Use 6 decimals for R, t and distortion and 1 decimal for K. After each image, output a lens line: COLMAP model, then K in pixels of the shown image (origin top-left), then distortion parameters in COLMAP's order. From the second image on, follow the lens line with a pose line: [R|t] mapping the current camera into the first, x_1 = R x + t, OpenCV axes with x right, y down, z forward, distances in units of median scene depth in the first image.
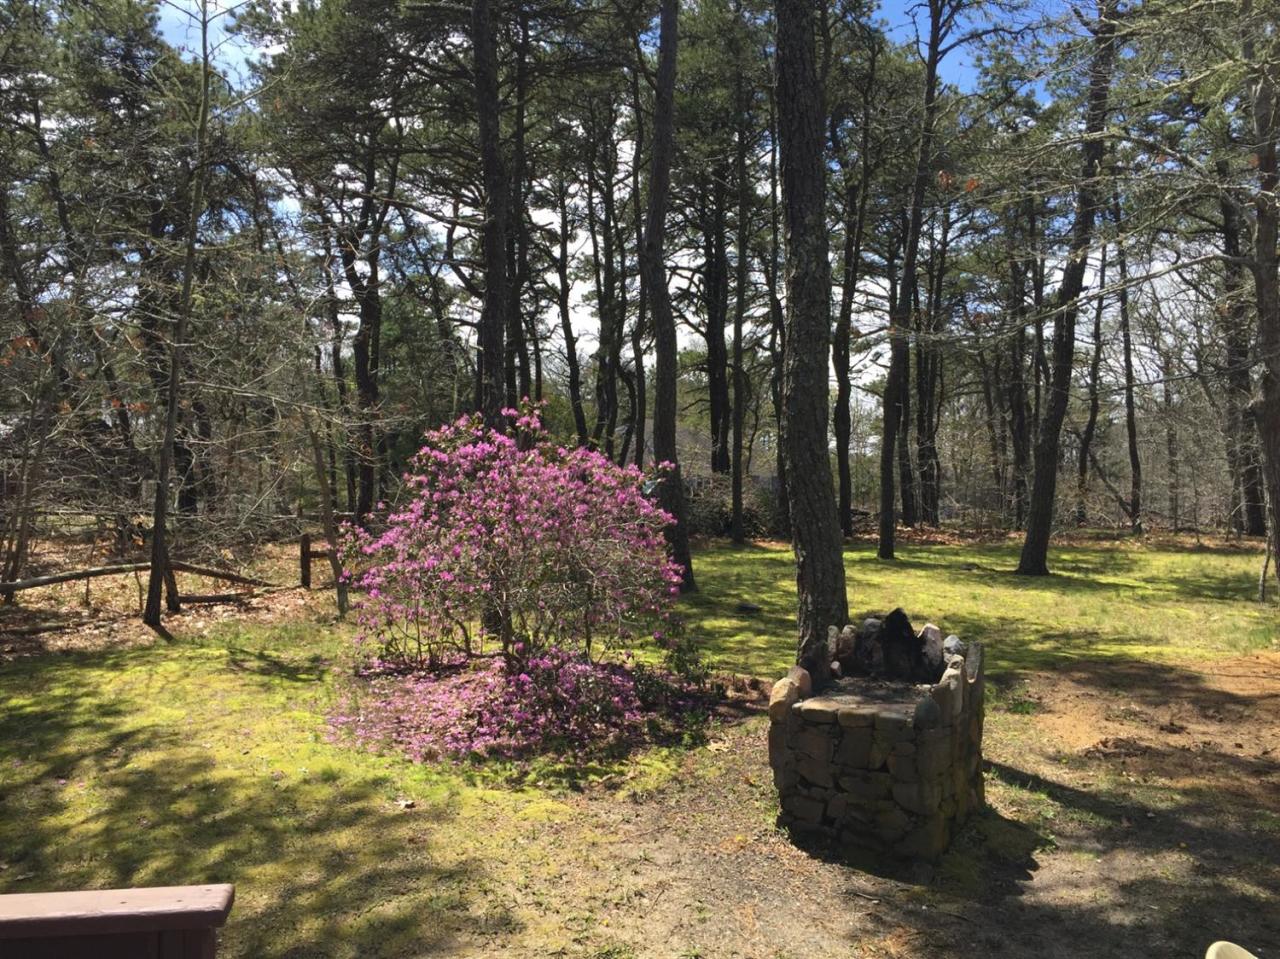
lens RADIAL K [[1109.9, 0, 640.4], [0, 1109.9, 479.2], [0, 0, 1]] dist [0.005742, -0.023674]
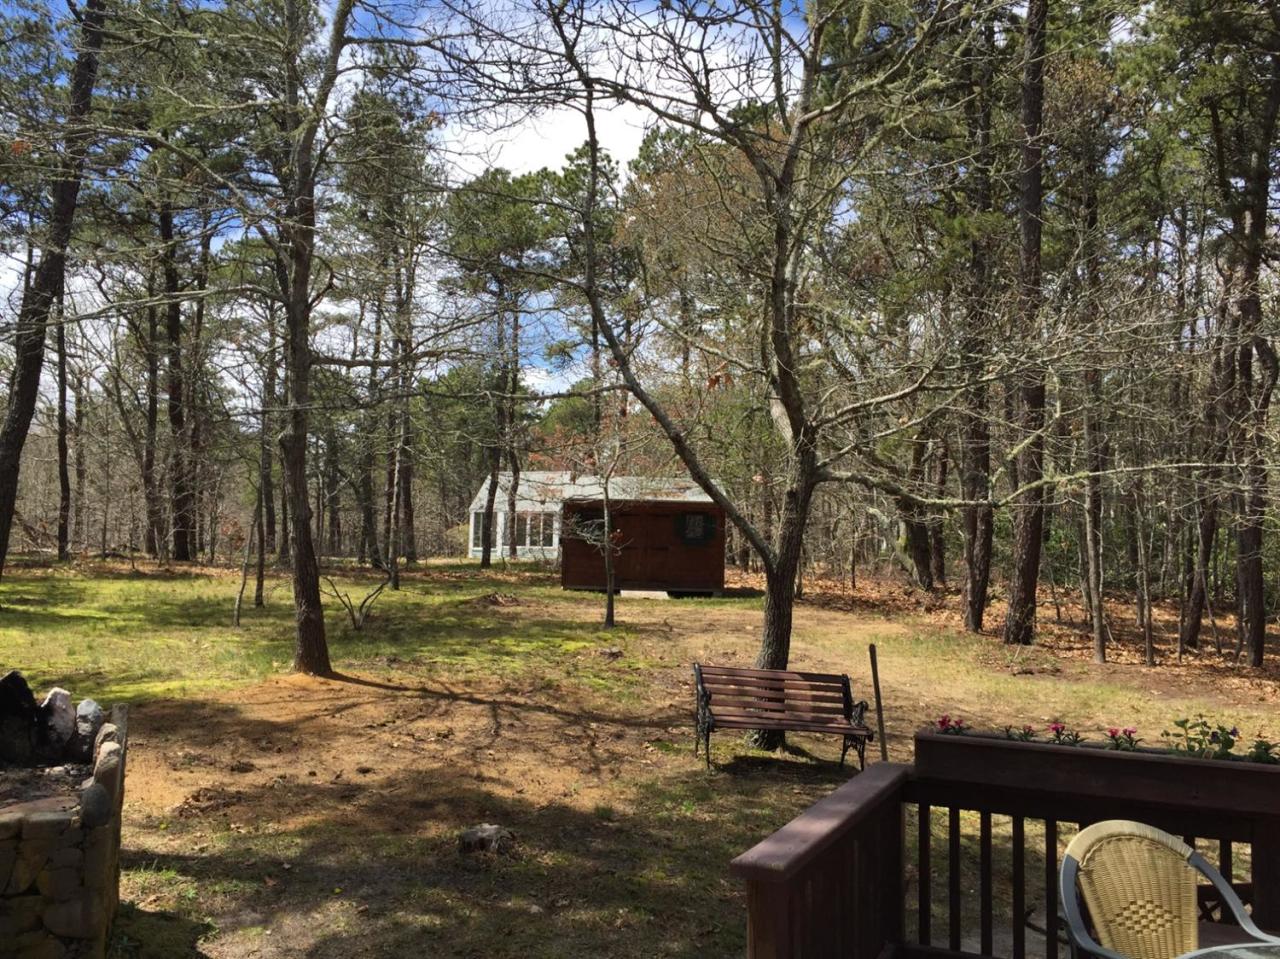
lens RADIAL K [[1109.9, 0, 640.0], [0, 1109.9, 482.8], [0, 0, 1]] dist [0.005742, -0.023674]
pose [[0.577352, 0.040168, 0.815507, -0.116501], [-0.026337, 0.999186, -0.030569, -0.001157], [-0.816071, -0.003830, 0.577940, 0.167648]]
